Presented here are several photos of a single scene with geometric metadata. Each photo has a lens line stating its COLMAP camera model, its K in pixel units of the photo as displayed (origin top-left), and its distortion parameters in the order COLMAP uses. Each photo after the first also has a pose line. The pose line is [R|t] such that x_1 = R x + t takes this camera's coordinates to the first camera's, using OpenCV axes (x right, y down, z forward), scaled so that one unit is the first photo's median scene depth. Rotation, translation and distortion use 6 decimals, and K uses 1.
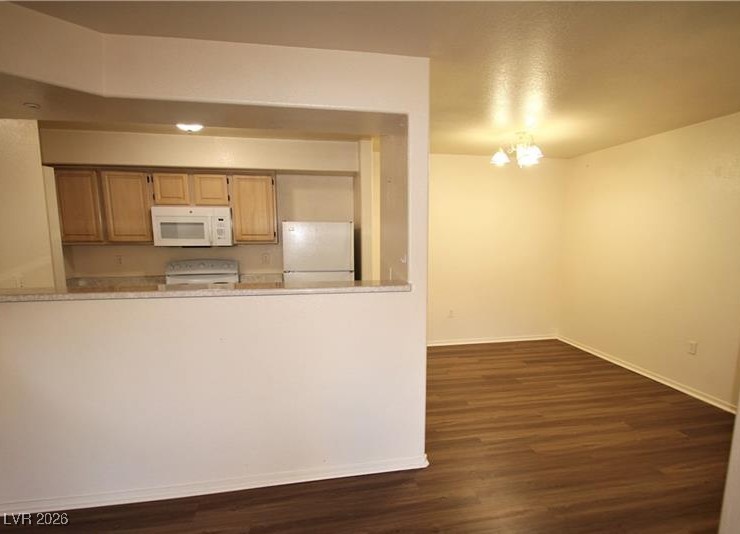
lens RADIAL K [[407.0, 0, 386.4], [0, 407.0, 297.3], [0, 0, 1]] dist [0.001414, 0.000027]
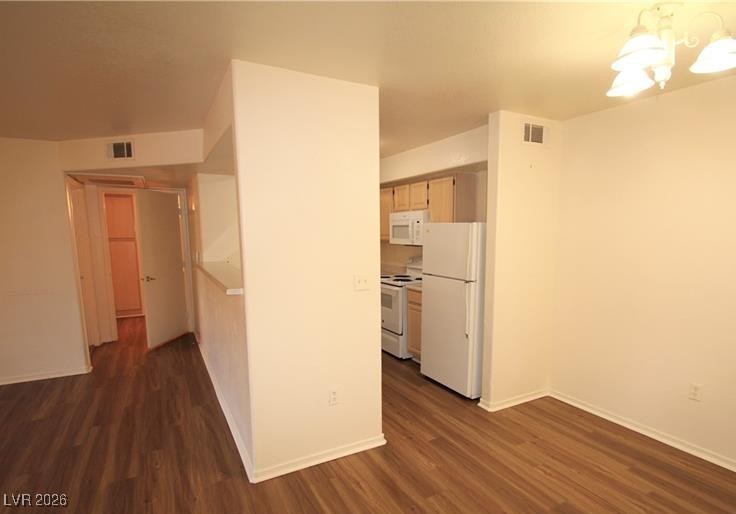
lens RADIAL K [[399.3, 0, 379.6], [0, 399.3, 285.8], [0, 0, 1]] dist [-0.003934, -0.001207]
pose [[0.299615, 0.130286, -0.945122, 0.629930], [-0.140908, 0.985811, 0.091225, -0.104798], [0.943597, 0.105843, 0.313722, 0.583667]]
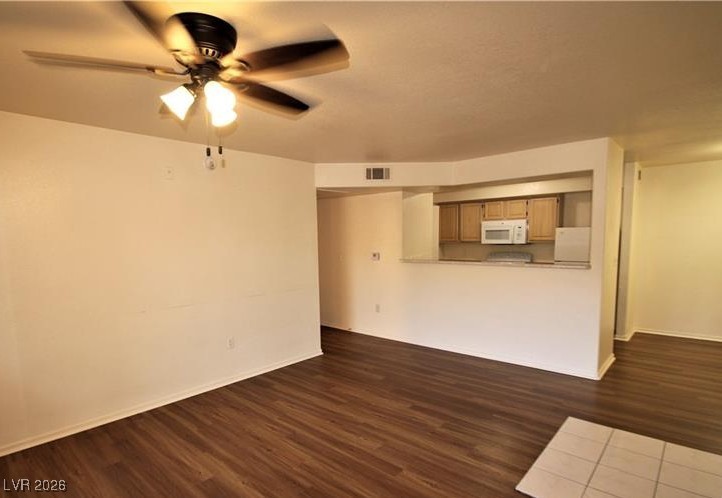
lens RADIAL K [[396.4, 0, 338.5], [0, 396.4, 278.4], [0, 0, 1]] dist [0.003249, 0.000187]
pose [[0.581507, 0.074375, -0.810135, 0.464428], [-0.106710, 0.994182, 0.014677, 0.062844], [0.806513, 0.077915, 0.586060, -0.482581]]
